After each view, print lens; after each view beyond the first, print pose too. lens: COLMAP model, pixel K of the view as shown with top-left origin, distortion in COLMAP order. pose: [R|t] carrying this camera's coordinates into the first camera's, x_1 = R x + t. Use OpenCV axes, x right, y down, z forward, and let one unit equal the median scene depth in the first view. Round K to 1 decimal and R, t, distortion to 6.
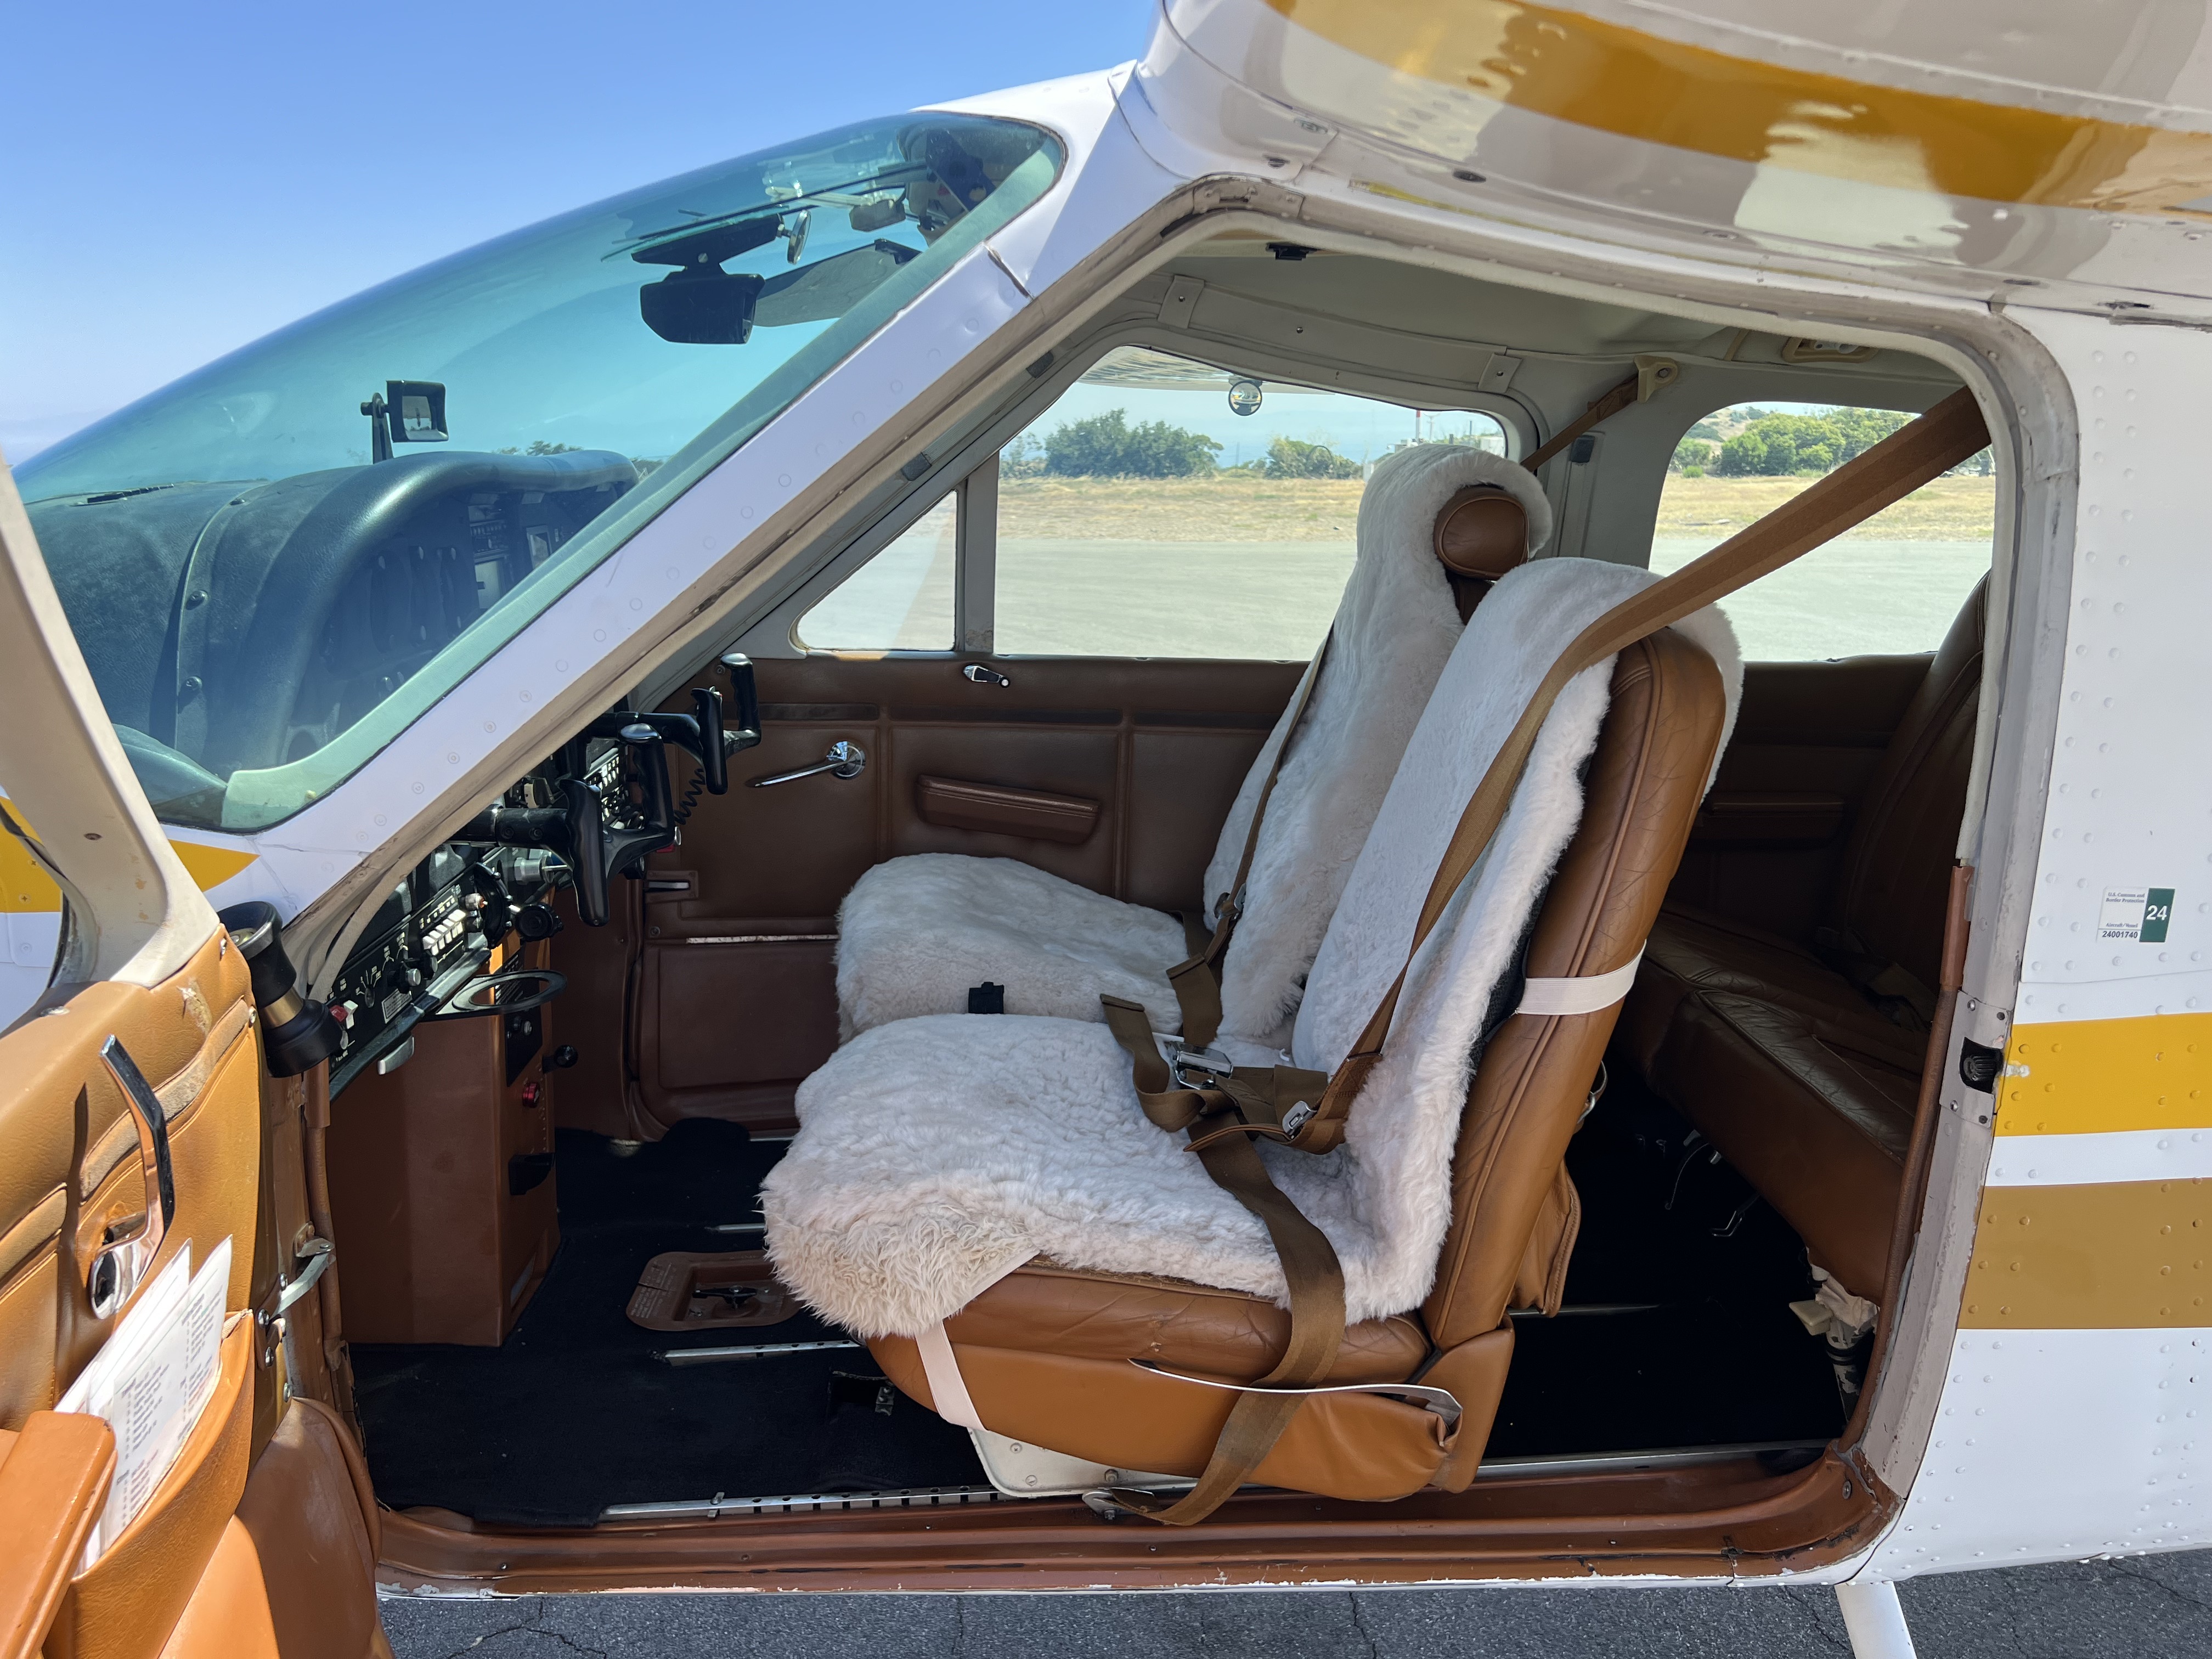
lens RADIAL K [[1681.4, 0, 1122.2], [0, 1681.4, 838.6], [0, 0, 1]] dist [0.041162, -0.067588]
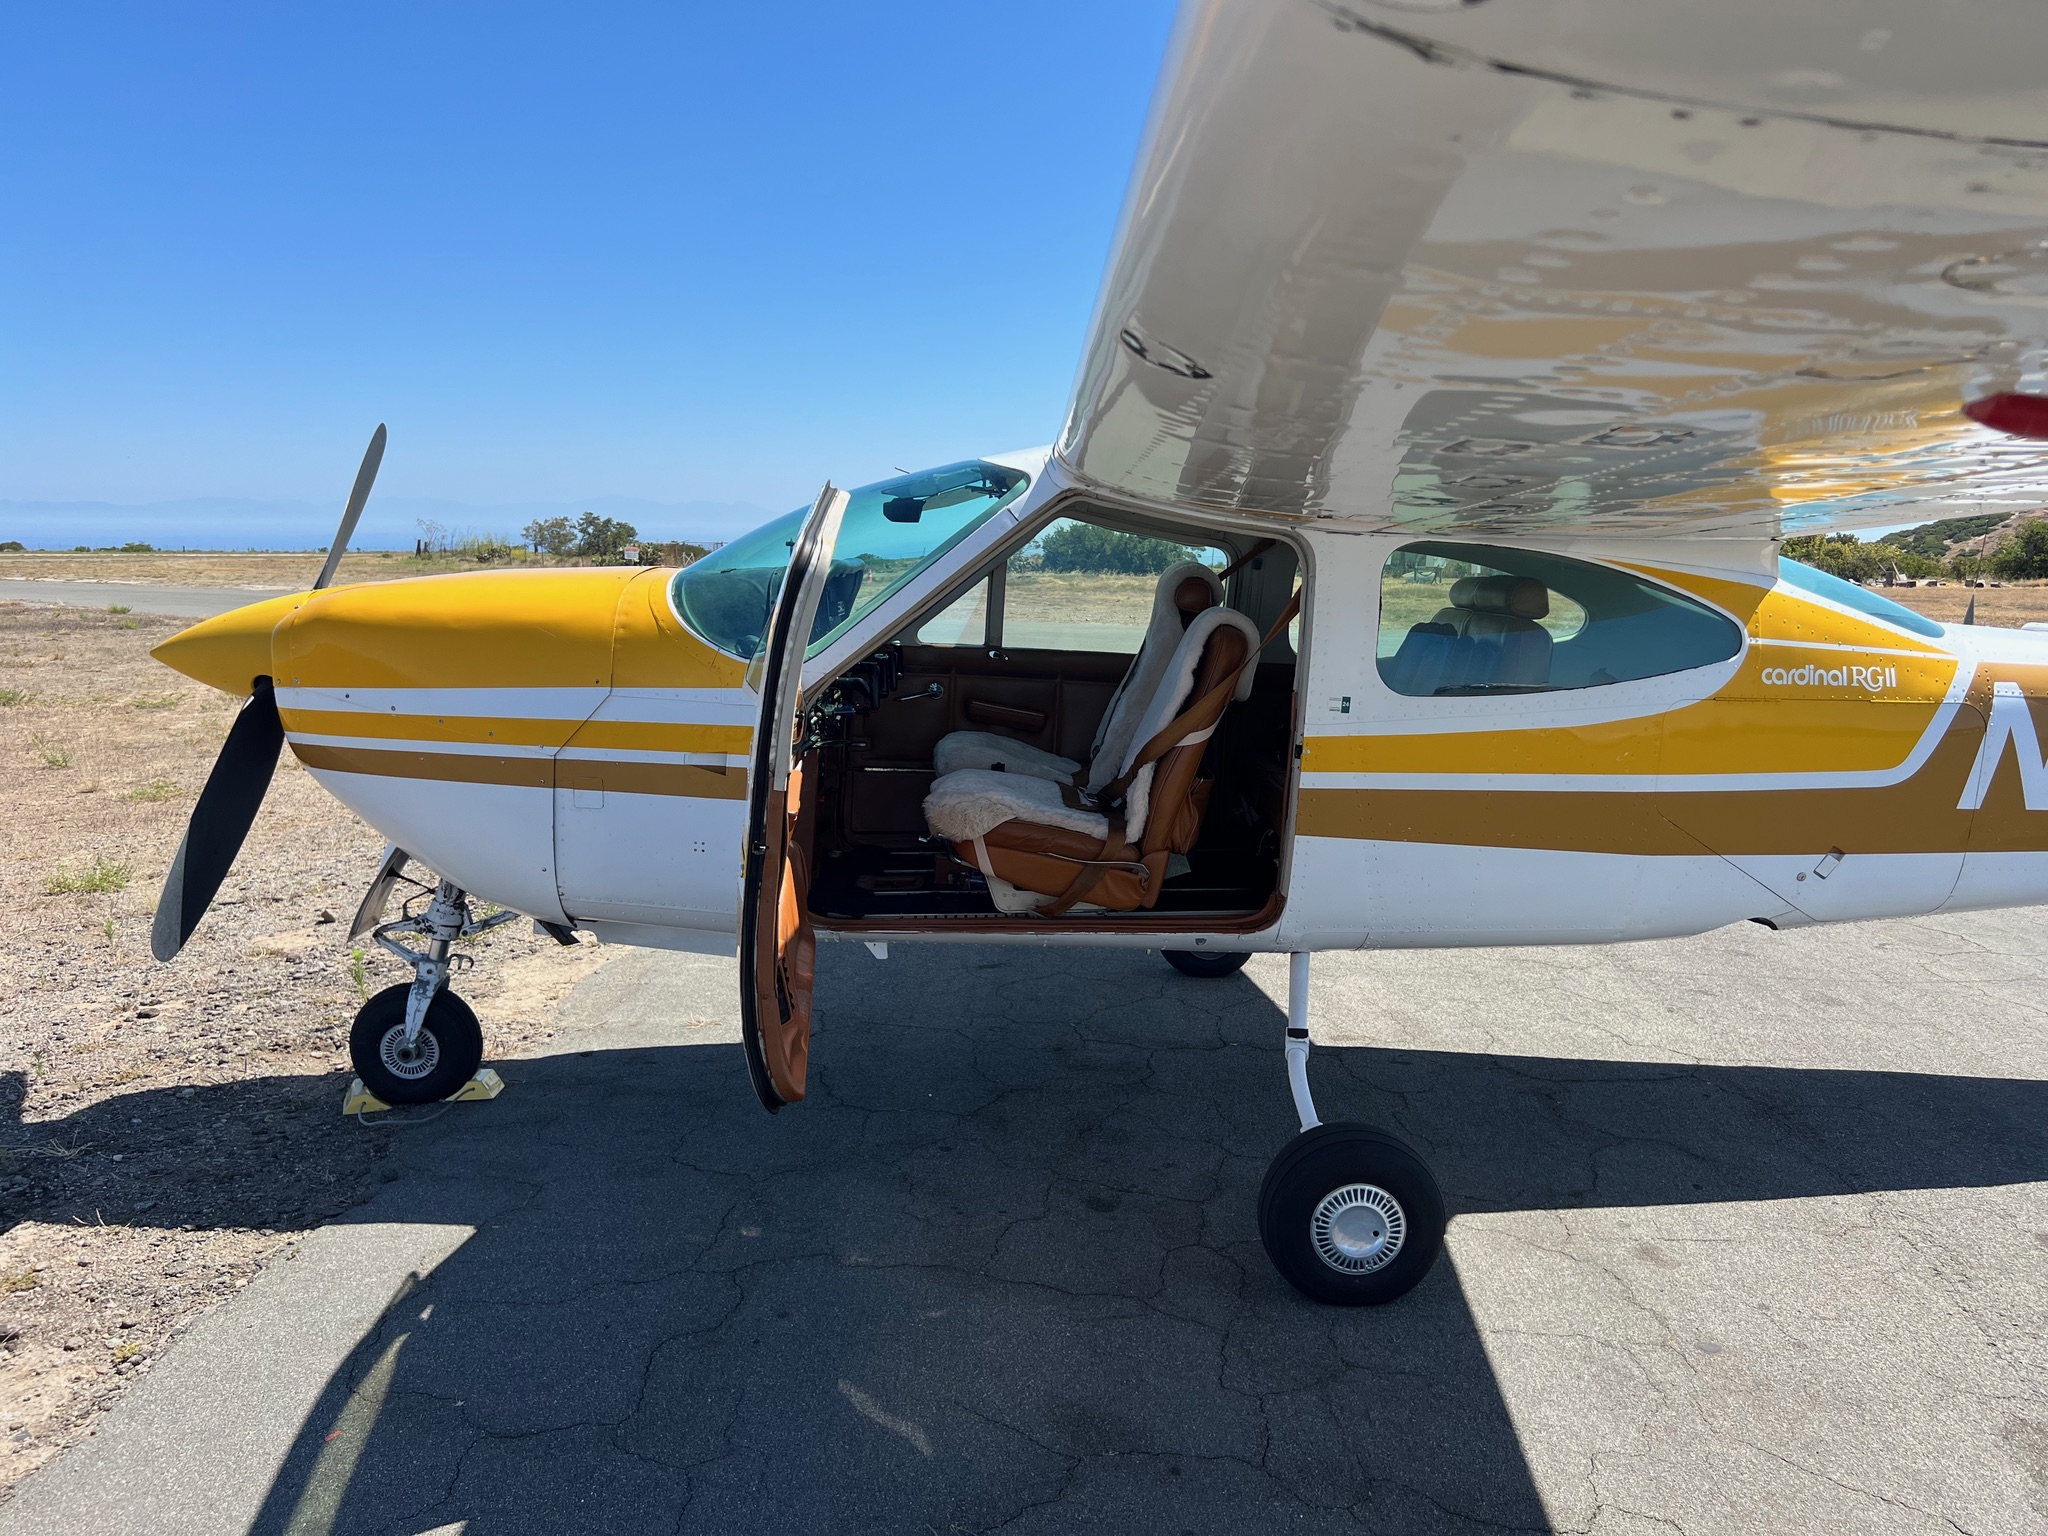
lens RADIAL K [[1545.7, 0, 1044.1], [0, 1545.7, 770.2], [0, 0, 1]] dist [0.082734, -0.065947]
pose [[0.998843, 0.024282, -0.041509, 0.118108], [-0.027680, 0.996135, -0.083364, 0.379175], [0.039324, 0.084417, 0.995654, -1.767776]]
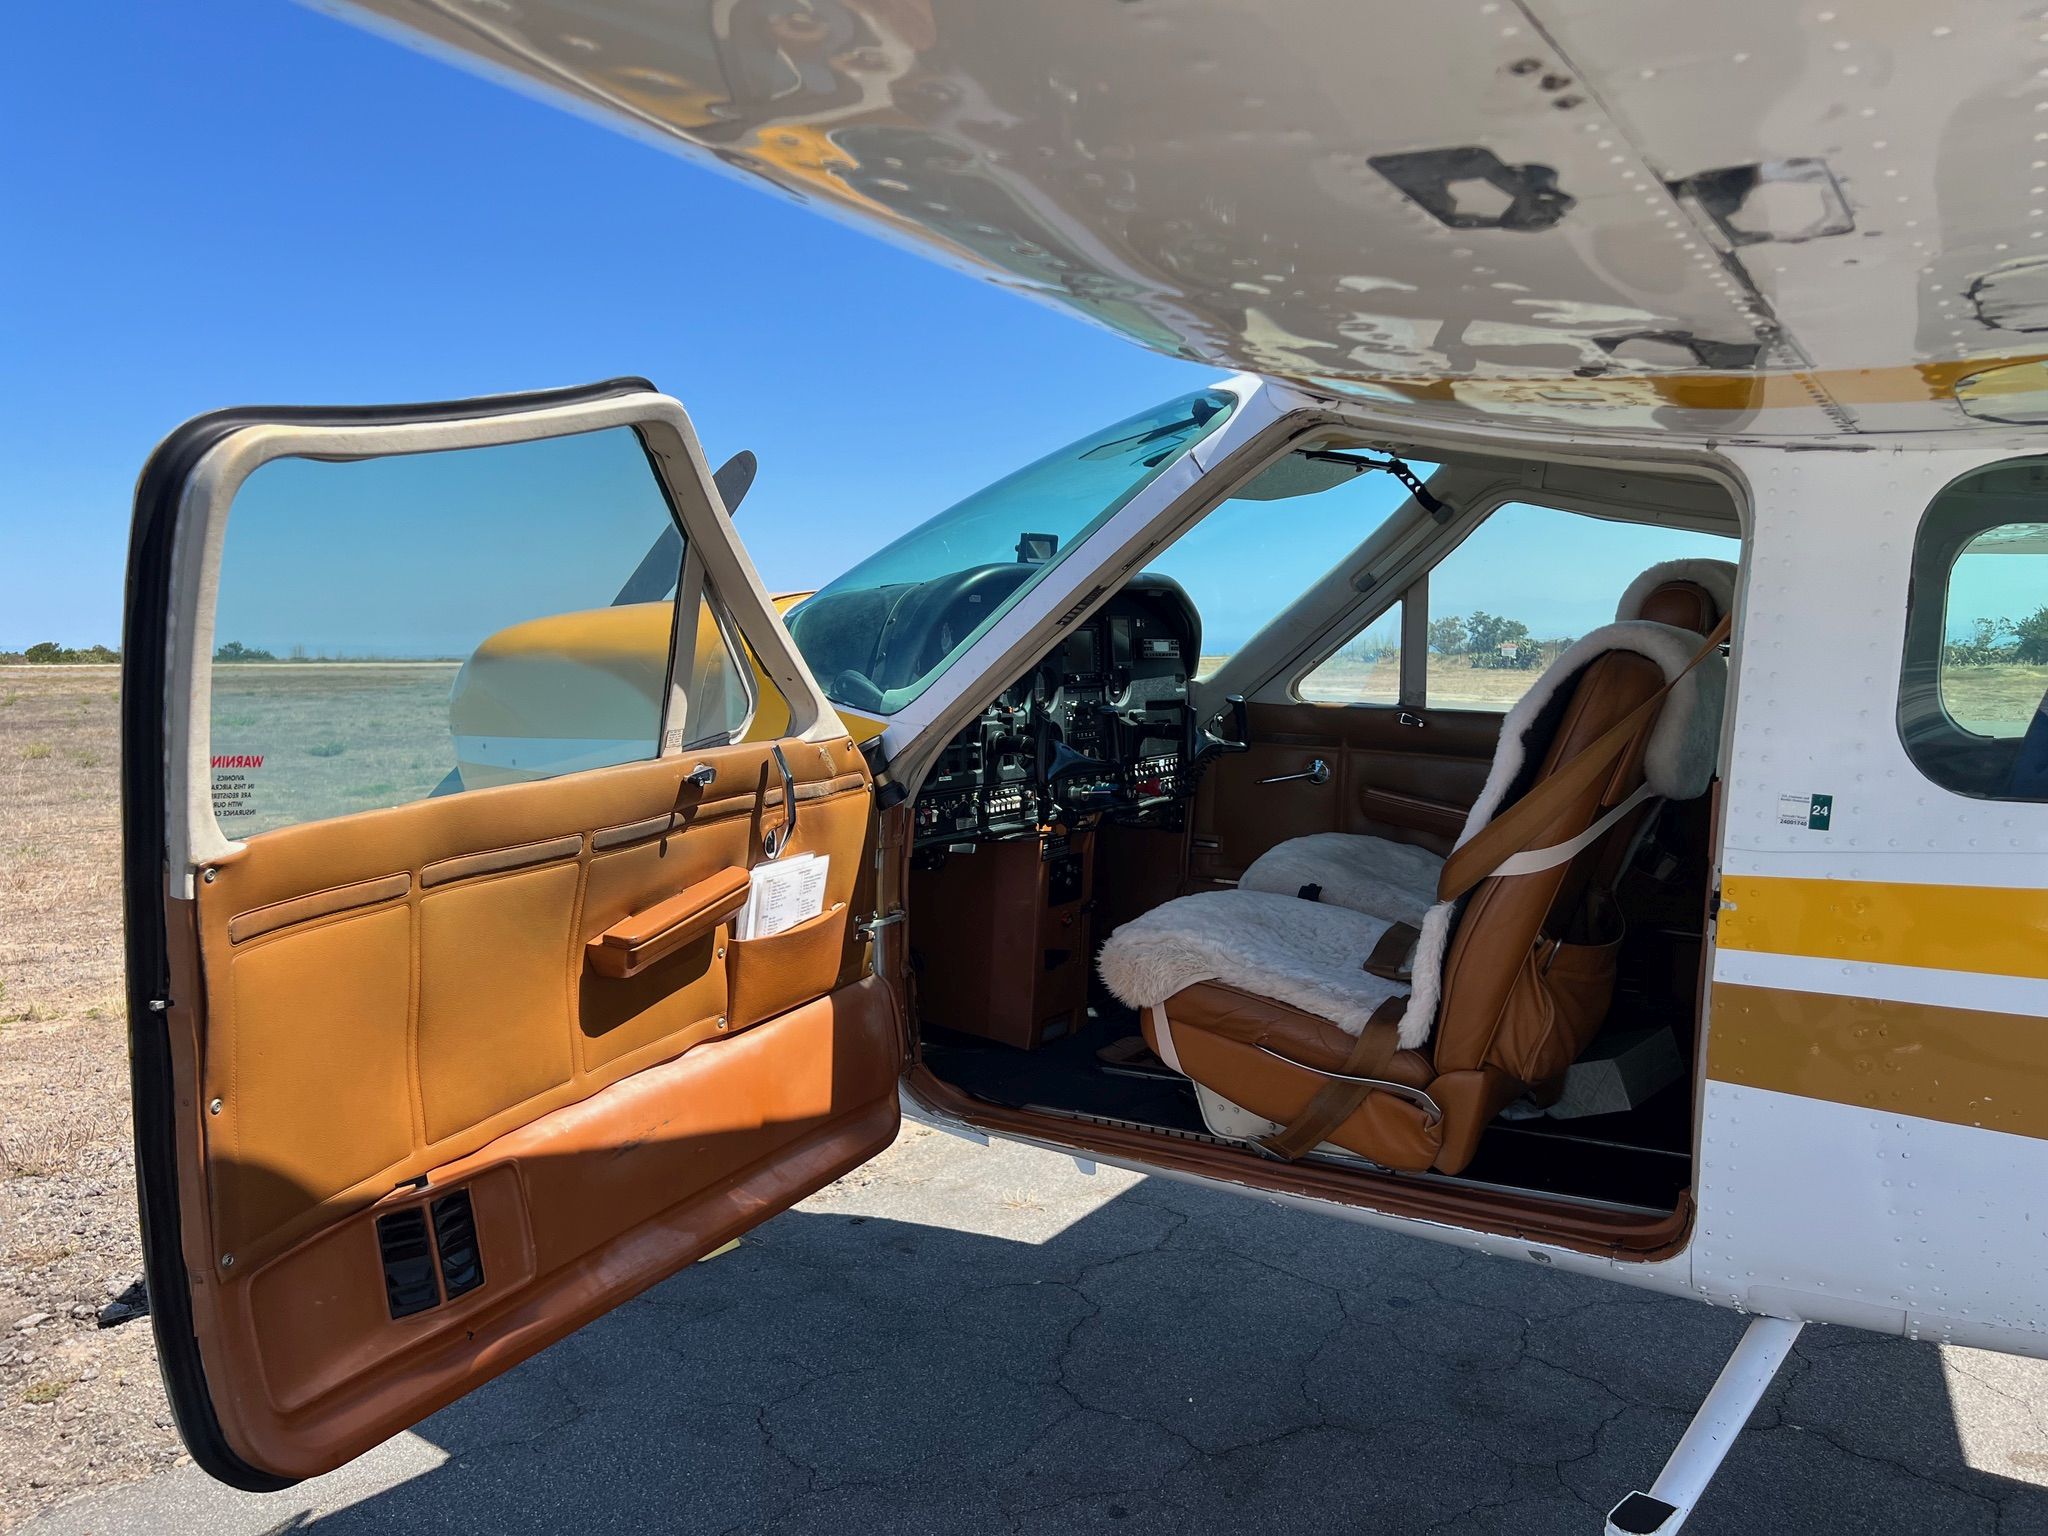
lens RADIAL K [[1548.7, 0, 1017.5], [0, 1548.7, 747.9], [0, 0, 1]] dist [0.066558, -0.115618]
pose [[0.816171, 0.045260, -0.576035, 0.703185], [-0.133968, 0.984584, -0.112456, 0.209807], [0.562065, 0.168954, 0.809653, -0.507514]]
